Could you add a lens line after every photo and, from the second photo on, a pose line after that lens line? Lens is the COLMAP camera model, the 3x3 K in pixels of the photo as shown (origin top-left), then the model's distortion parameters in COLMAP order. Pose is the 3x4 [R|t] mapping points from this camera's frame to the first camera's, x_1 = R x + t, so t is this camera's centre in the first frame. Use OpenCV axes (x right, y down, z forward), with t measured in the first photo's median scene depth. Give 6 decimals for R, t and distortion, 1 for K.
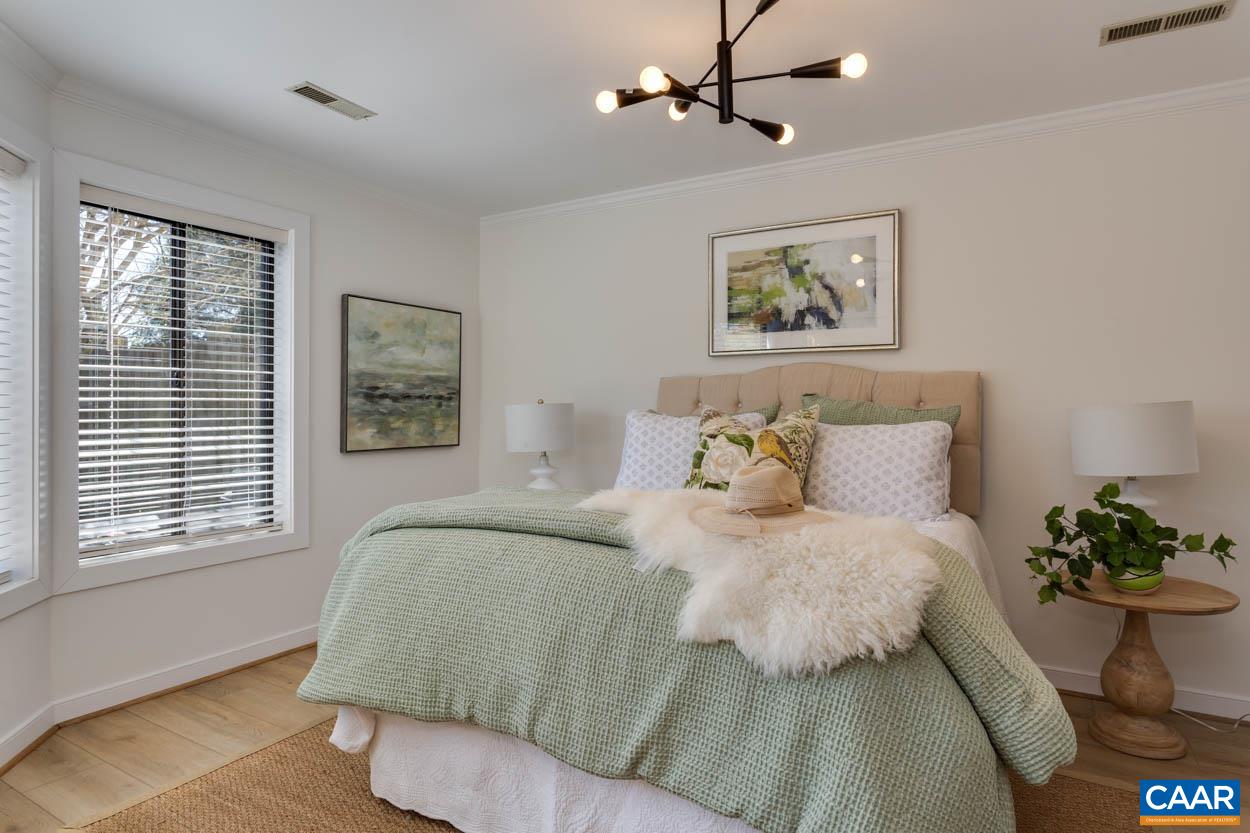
lens RADIAL K [[709.2, 0, 617.3], [0, 709.2, 412.7], [0, 0, 1]] dist [-0.000916, -0.000142]
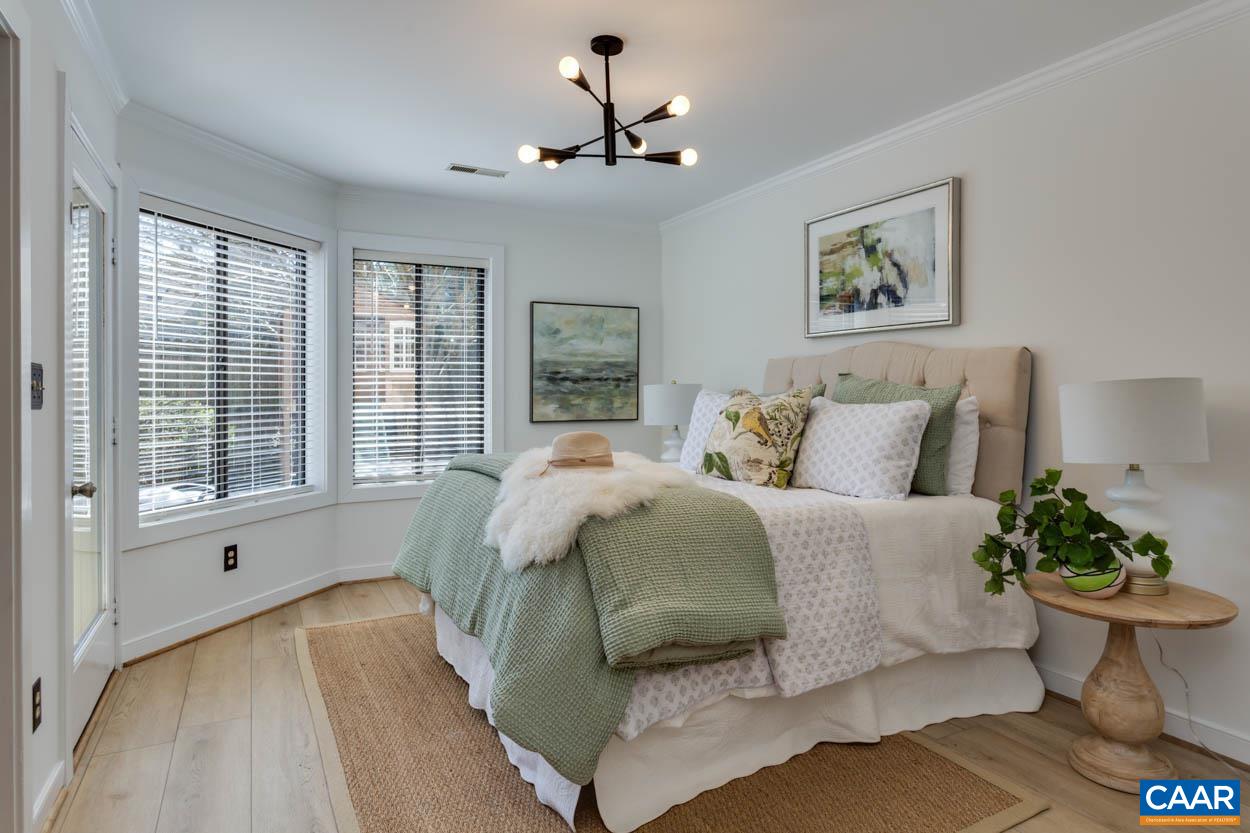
lens RADIAL K [[729.9, 0, 607.9], [0, 729.9, 388.7], [0, 0, 1]] dist [0.001077, 0.000233]
pose [[0.841243, -0.002209, -0.540652, 0.488401], [-0.000604, 0.999987, -0.005026, 0.000795], [0.540656, 0.004554, 0.841231, -0.063775]]
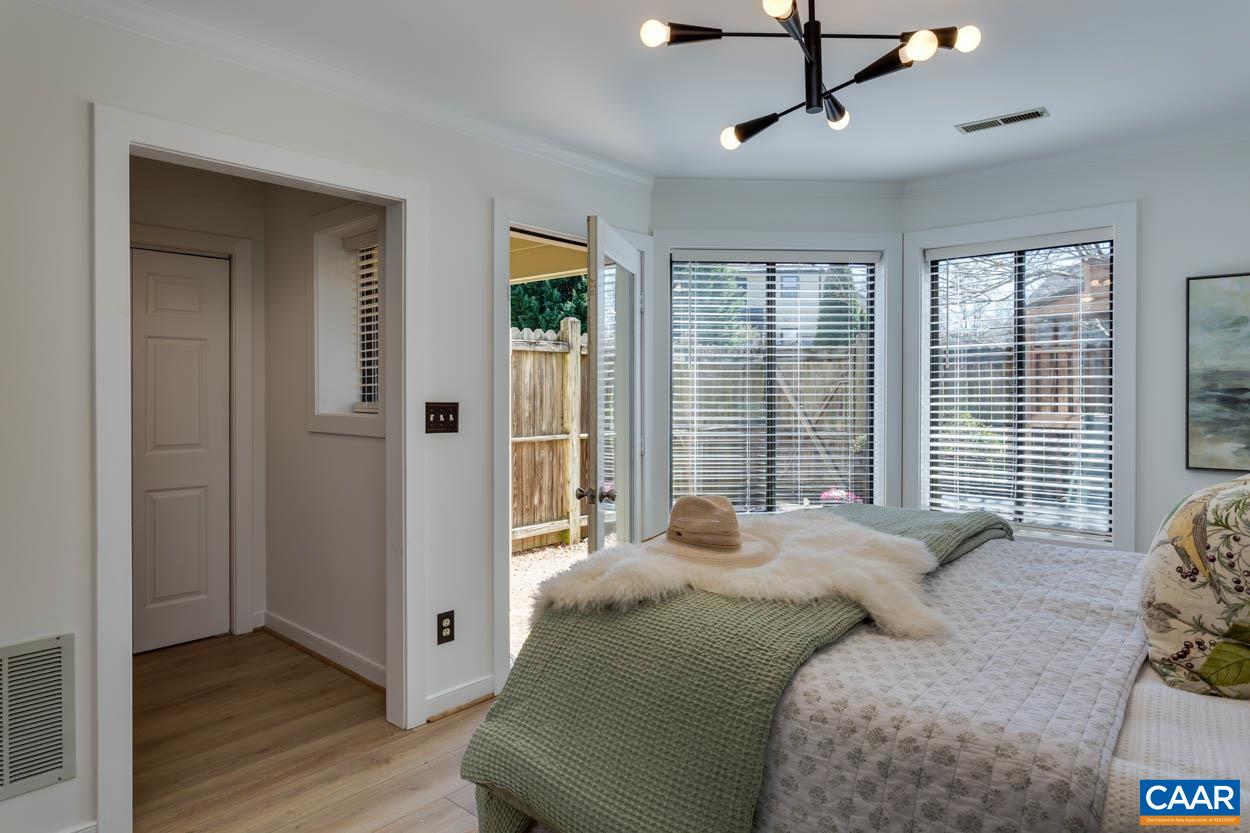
lens RADIAL K [[729.9, 0, 607.9], [0, 729.9, 388.7], [0, 0, 1]] dist [0.001077, 0.000233]
pose [[-0.196142, -0.002414, -0.980573, 0.617444], [-0.001693, 0.999996, -0.002123, -0.036255], [0.980574, 0.001243, -0.196145, 0.526639]]
